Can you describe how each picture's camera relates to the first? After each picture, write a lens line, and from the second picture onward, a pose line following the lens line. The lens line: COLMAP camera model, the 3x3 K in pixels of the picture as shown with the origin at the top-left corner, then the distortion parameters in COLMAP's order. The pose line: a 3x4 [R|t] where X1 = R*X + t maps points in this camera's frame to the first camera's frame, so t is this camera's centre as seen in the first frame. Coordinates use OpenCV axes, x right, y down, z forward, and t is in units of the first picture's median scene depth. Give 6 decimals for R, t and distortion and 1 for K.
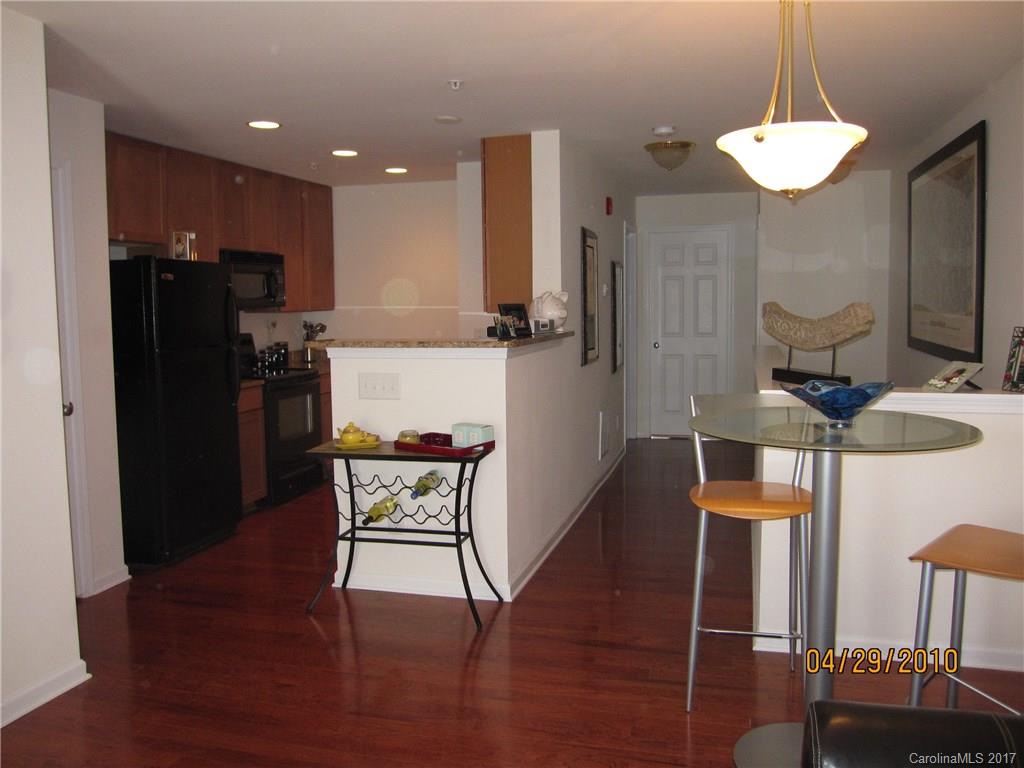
lens RADIAL K [[843.6, 0, 509.8], [0, 843.6, 379.7], [0, 0, 1]] dist [-0.071542, 0.029579]
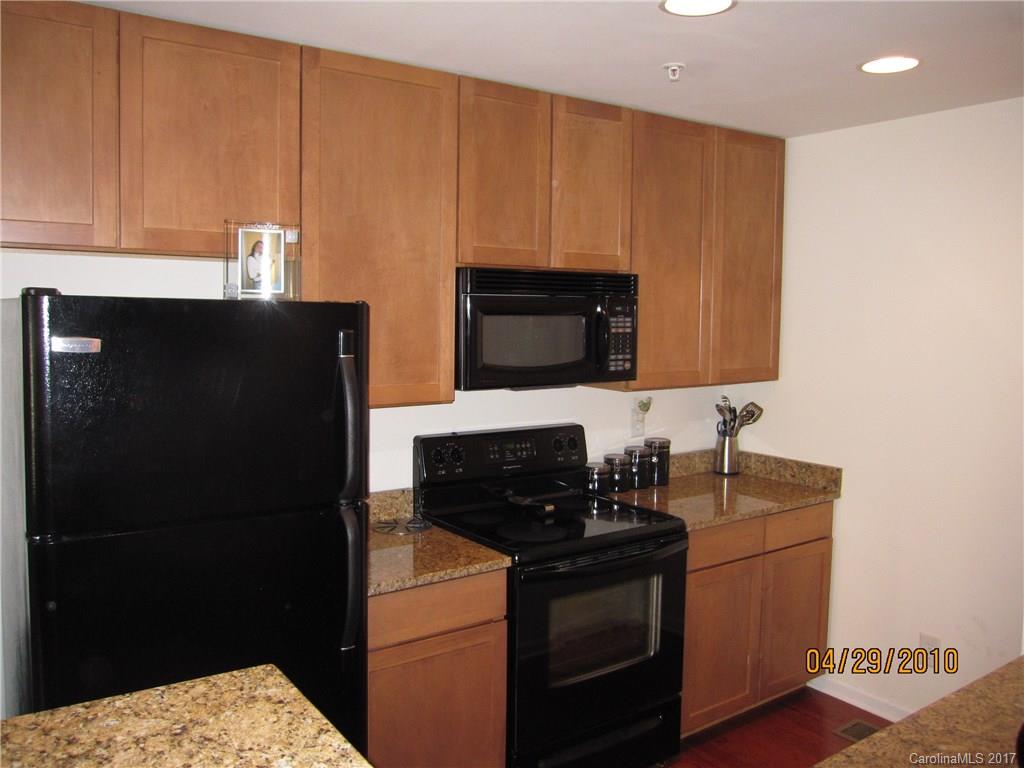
lens RADIAL K [[843.6, 0, 509.7], [0, 843.6, 377.0], [0, 0, 1]] dist [-0.071542, 0.029579]
pose [[0.763914, 0.079289, -0.640428, -0.012108], [-0.085437, 0.996113, 0.021414, -0.087596], [0.639637, 0.038358, 0.767719, 0.543688]]
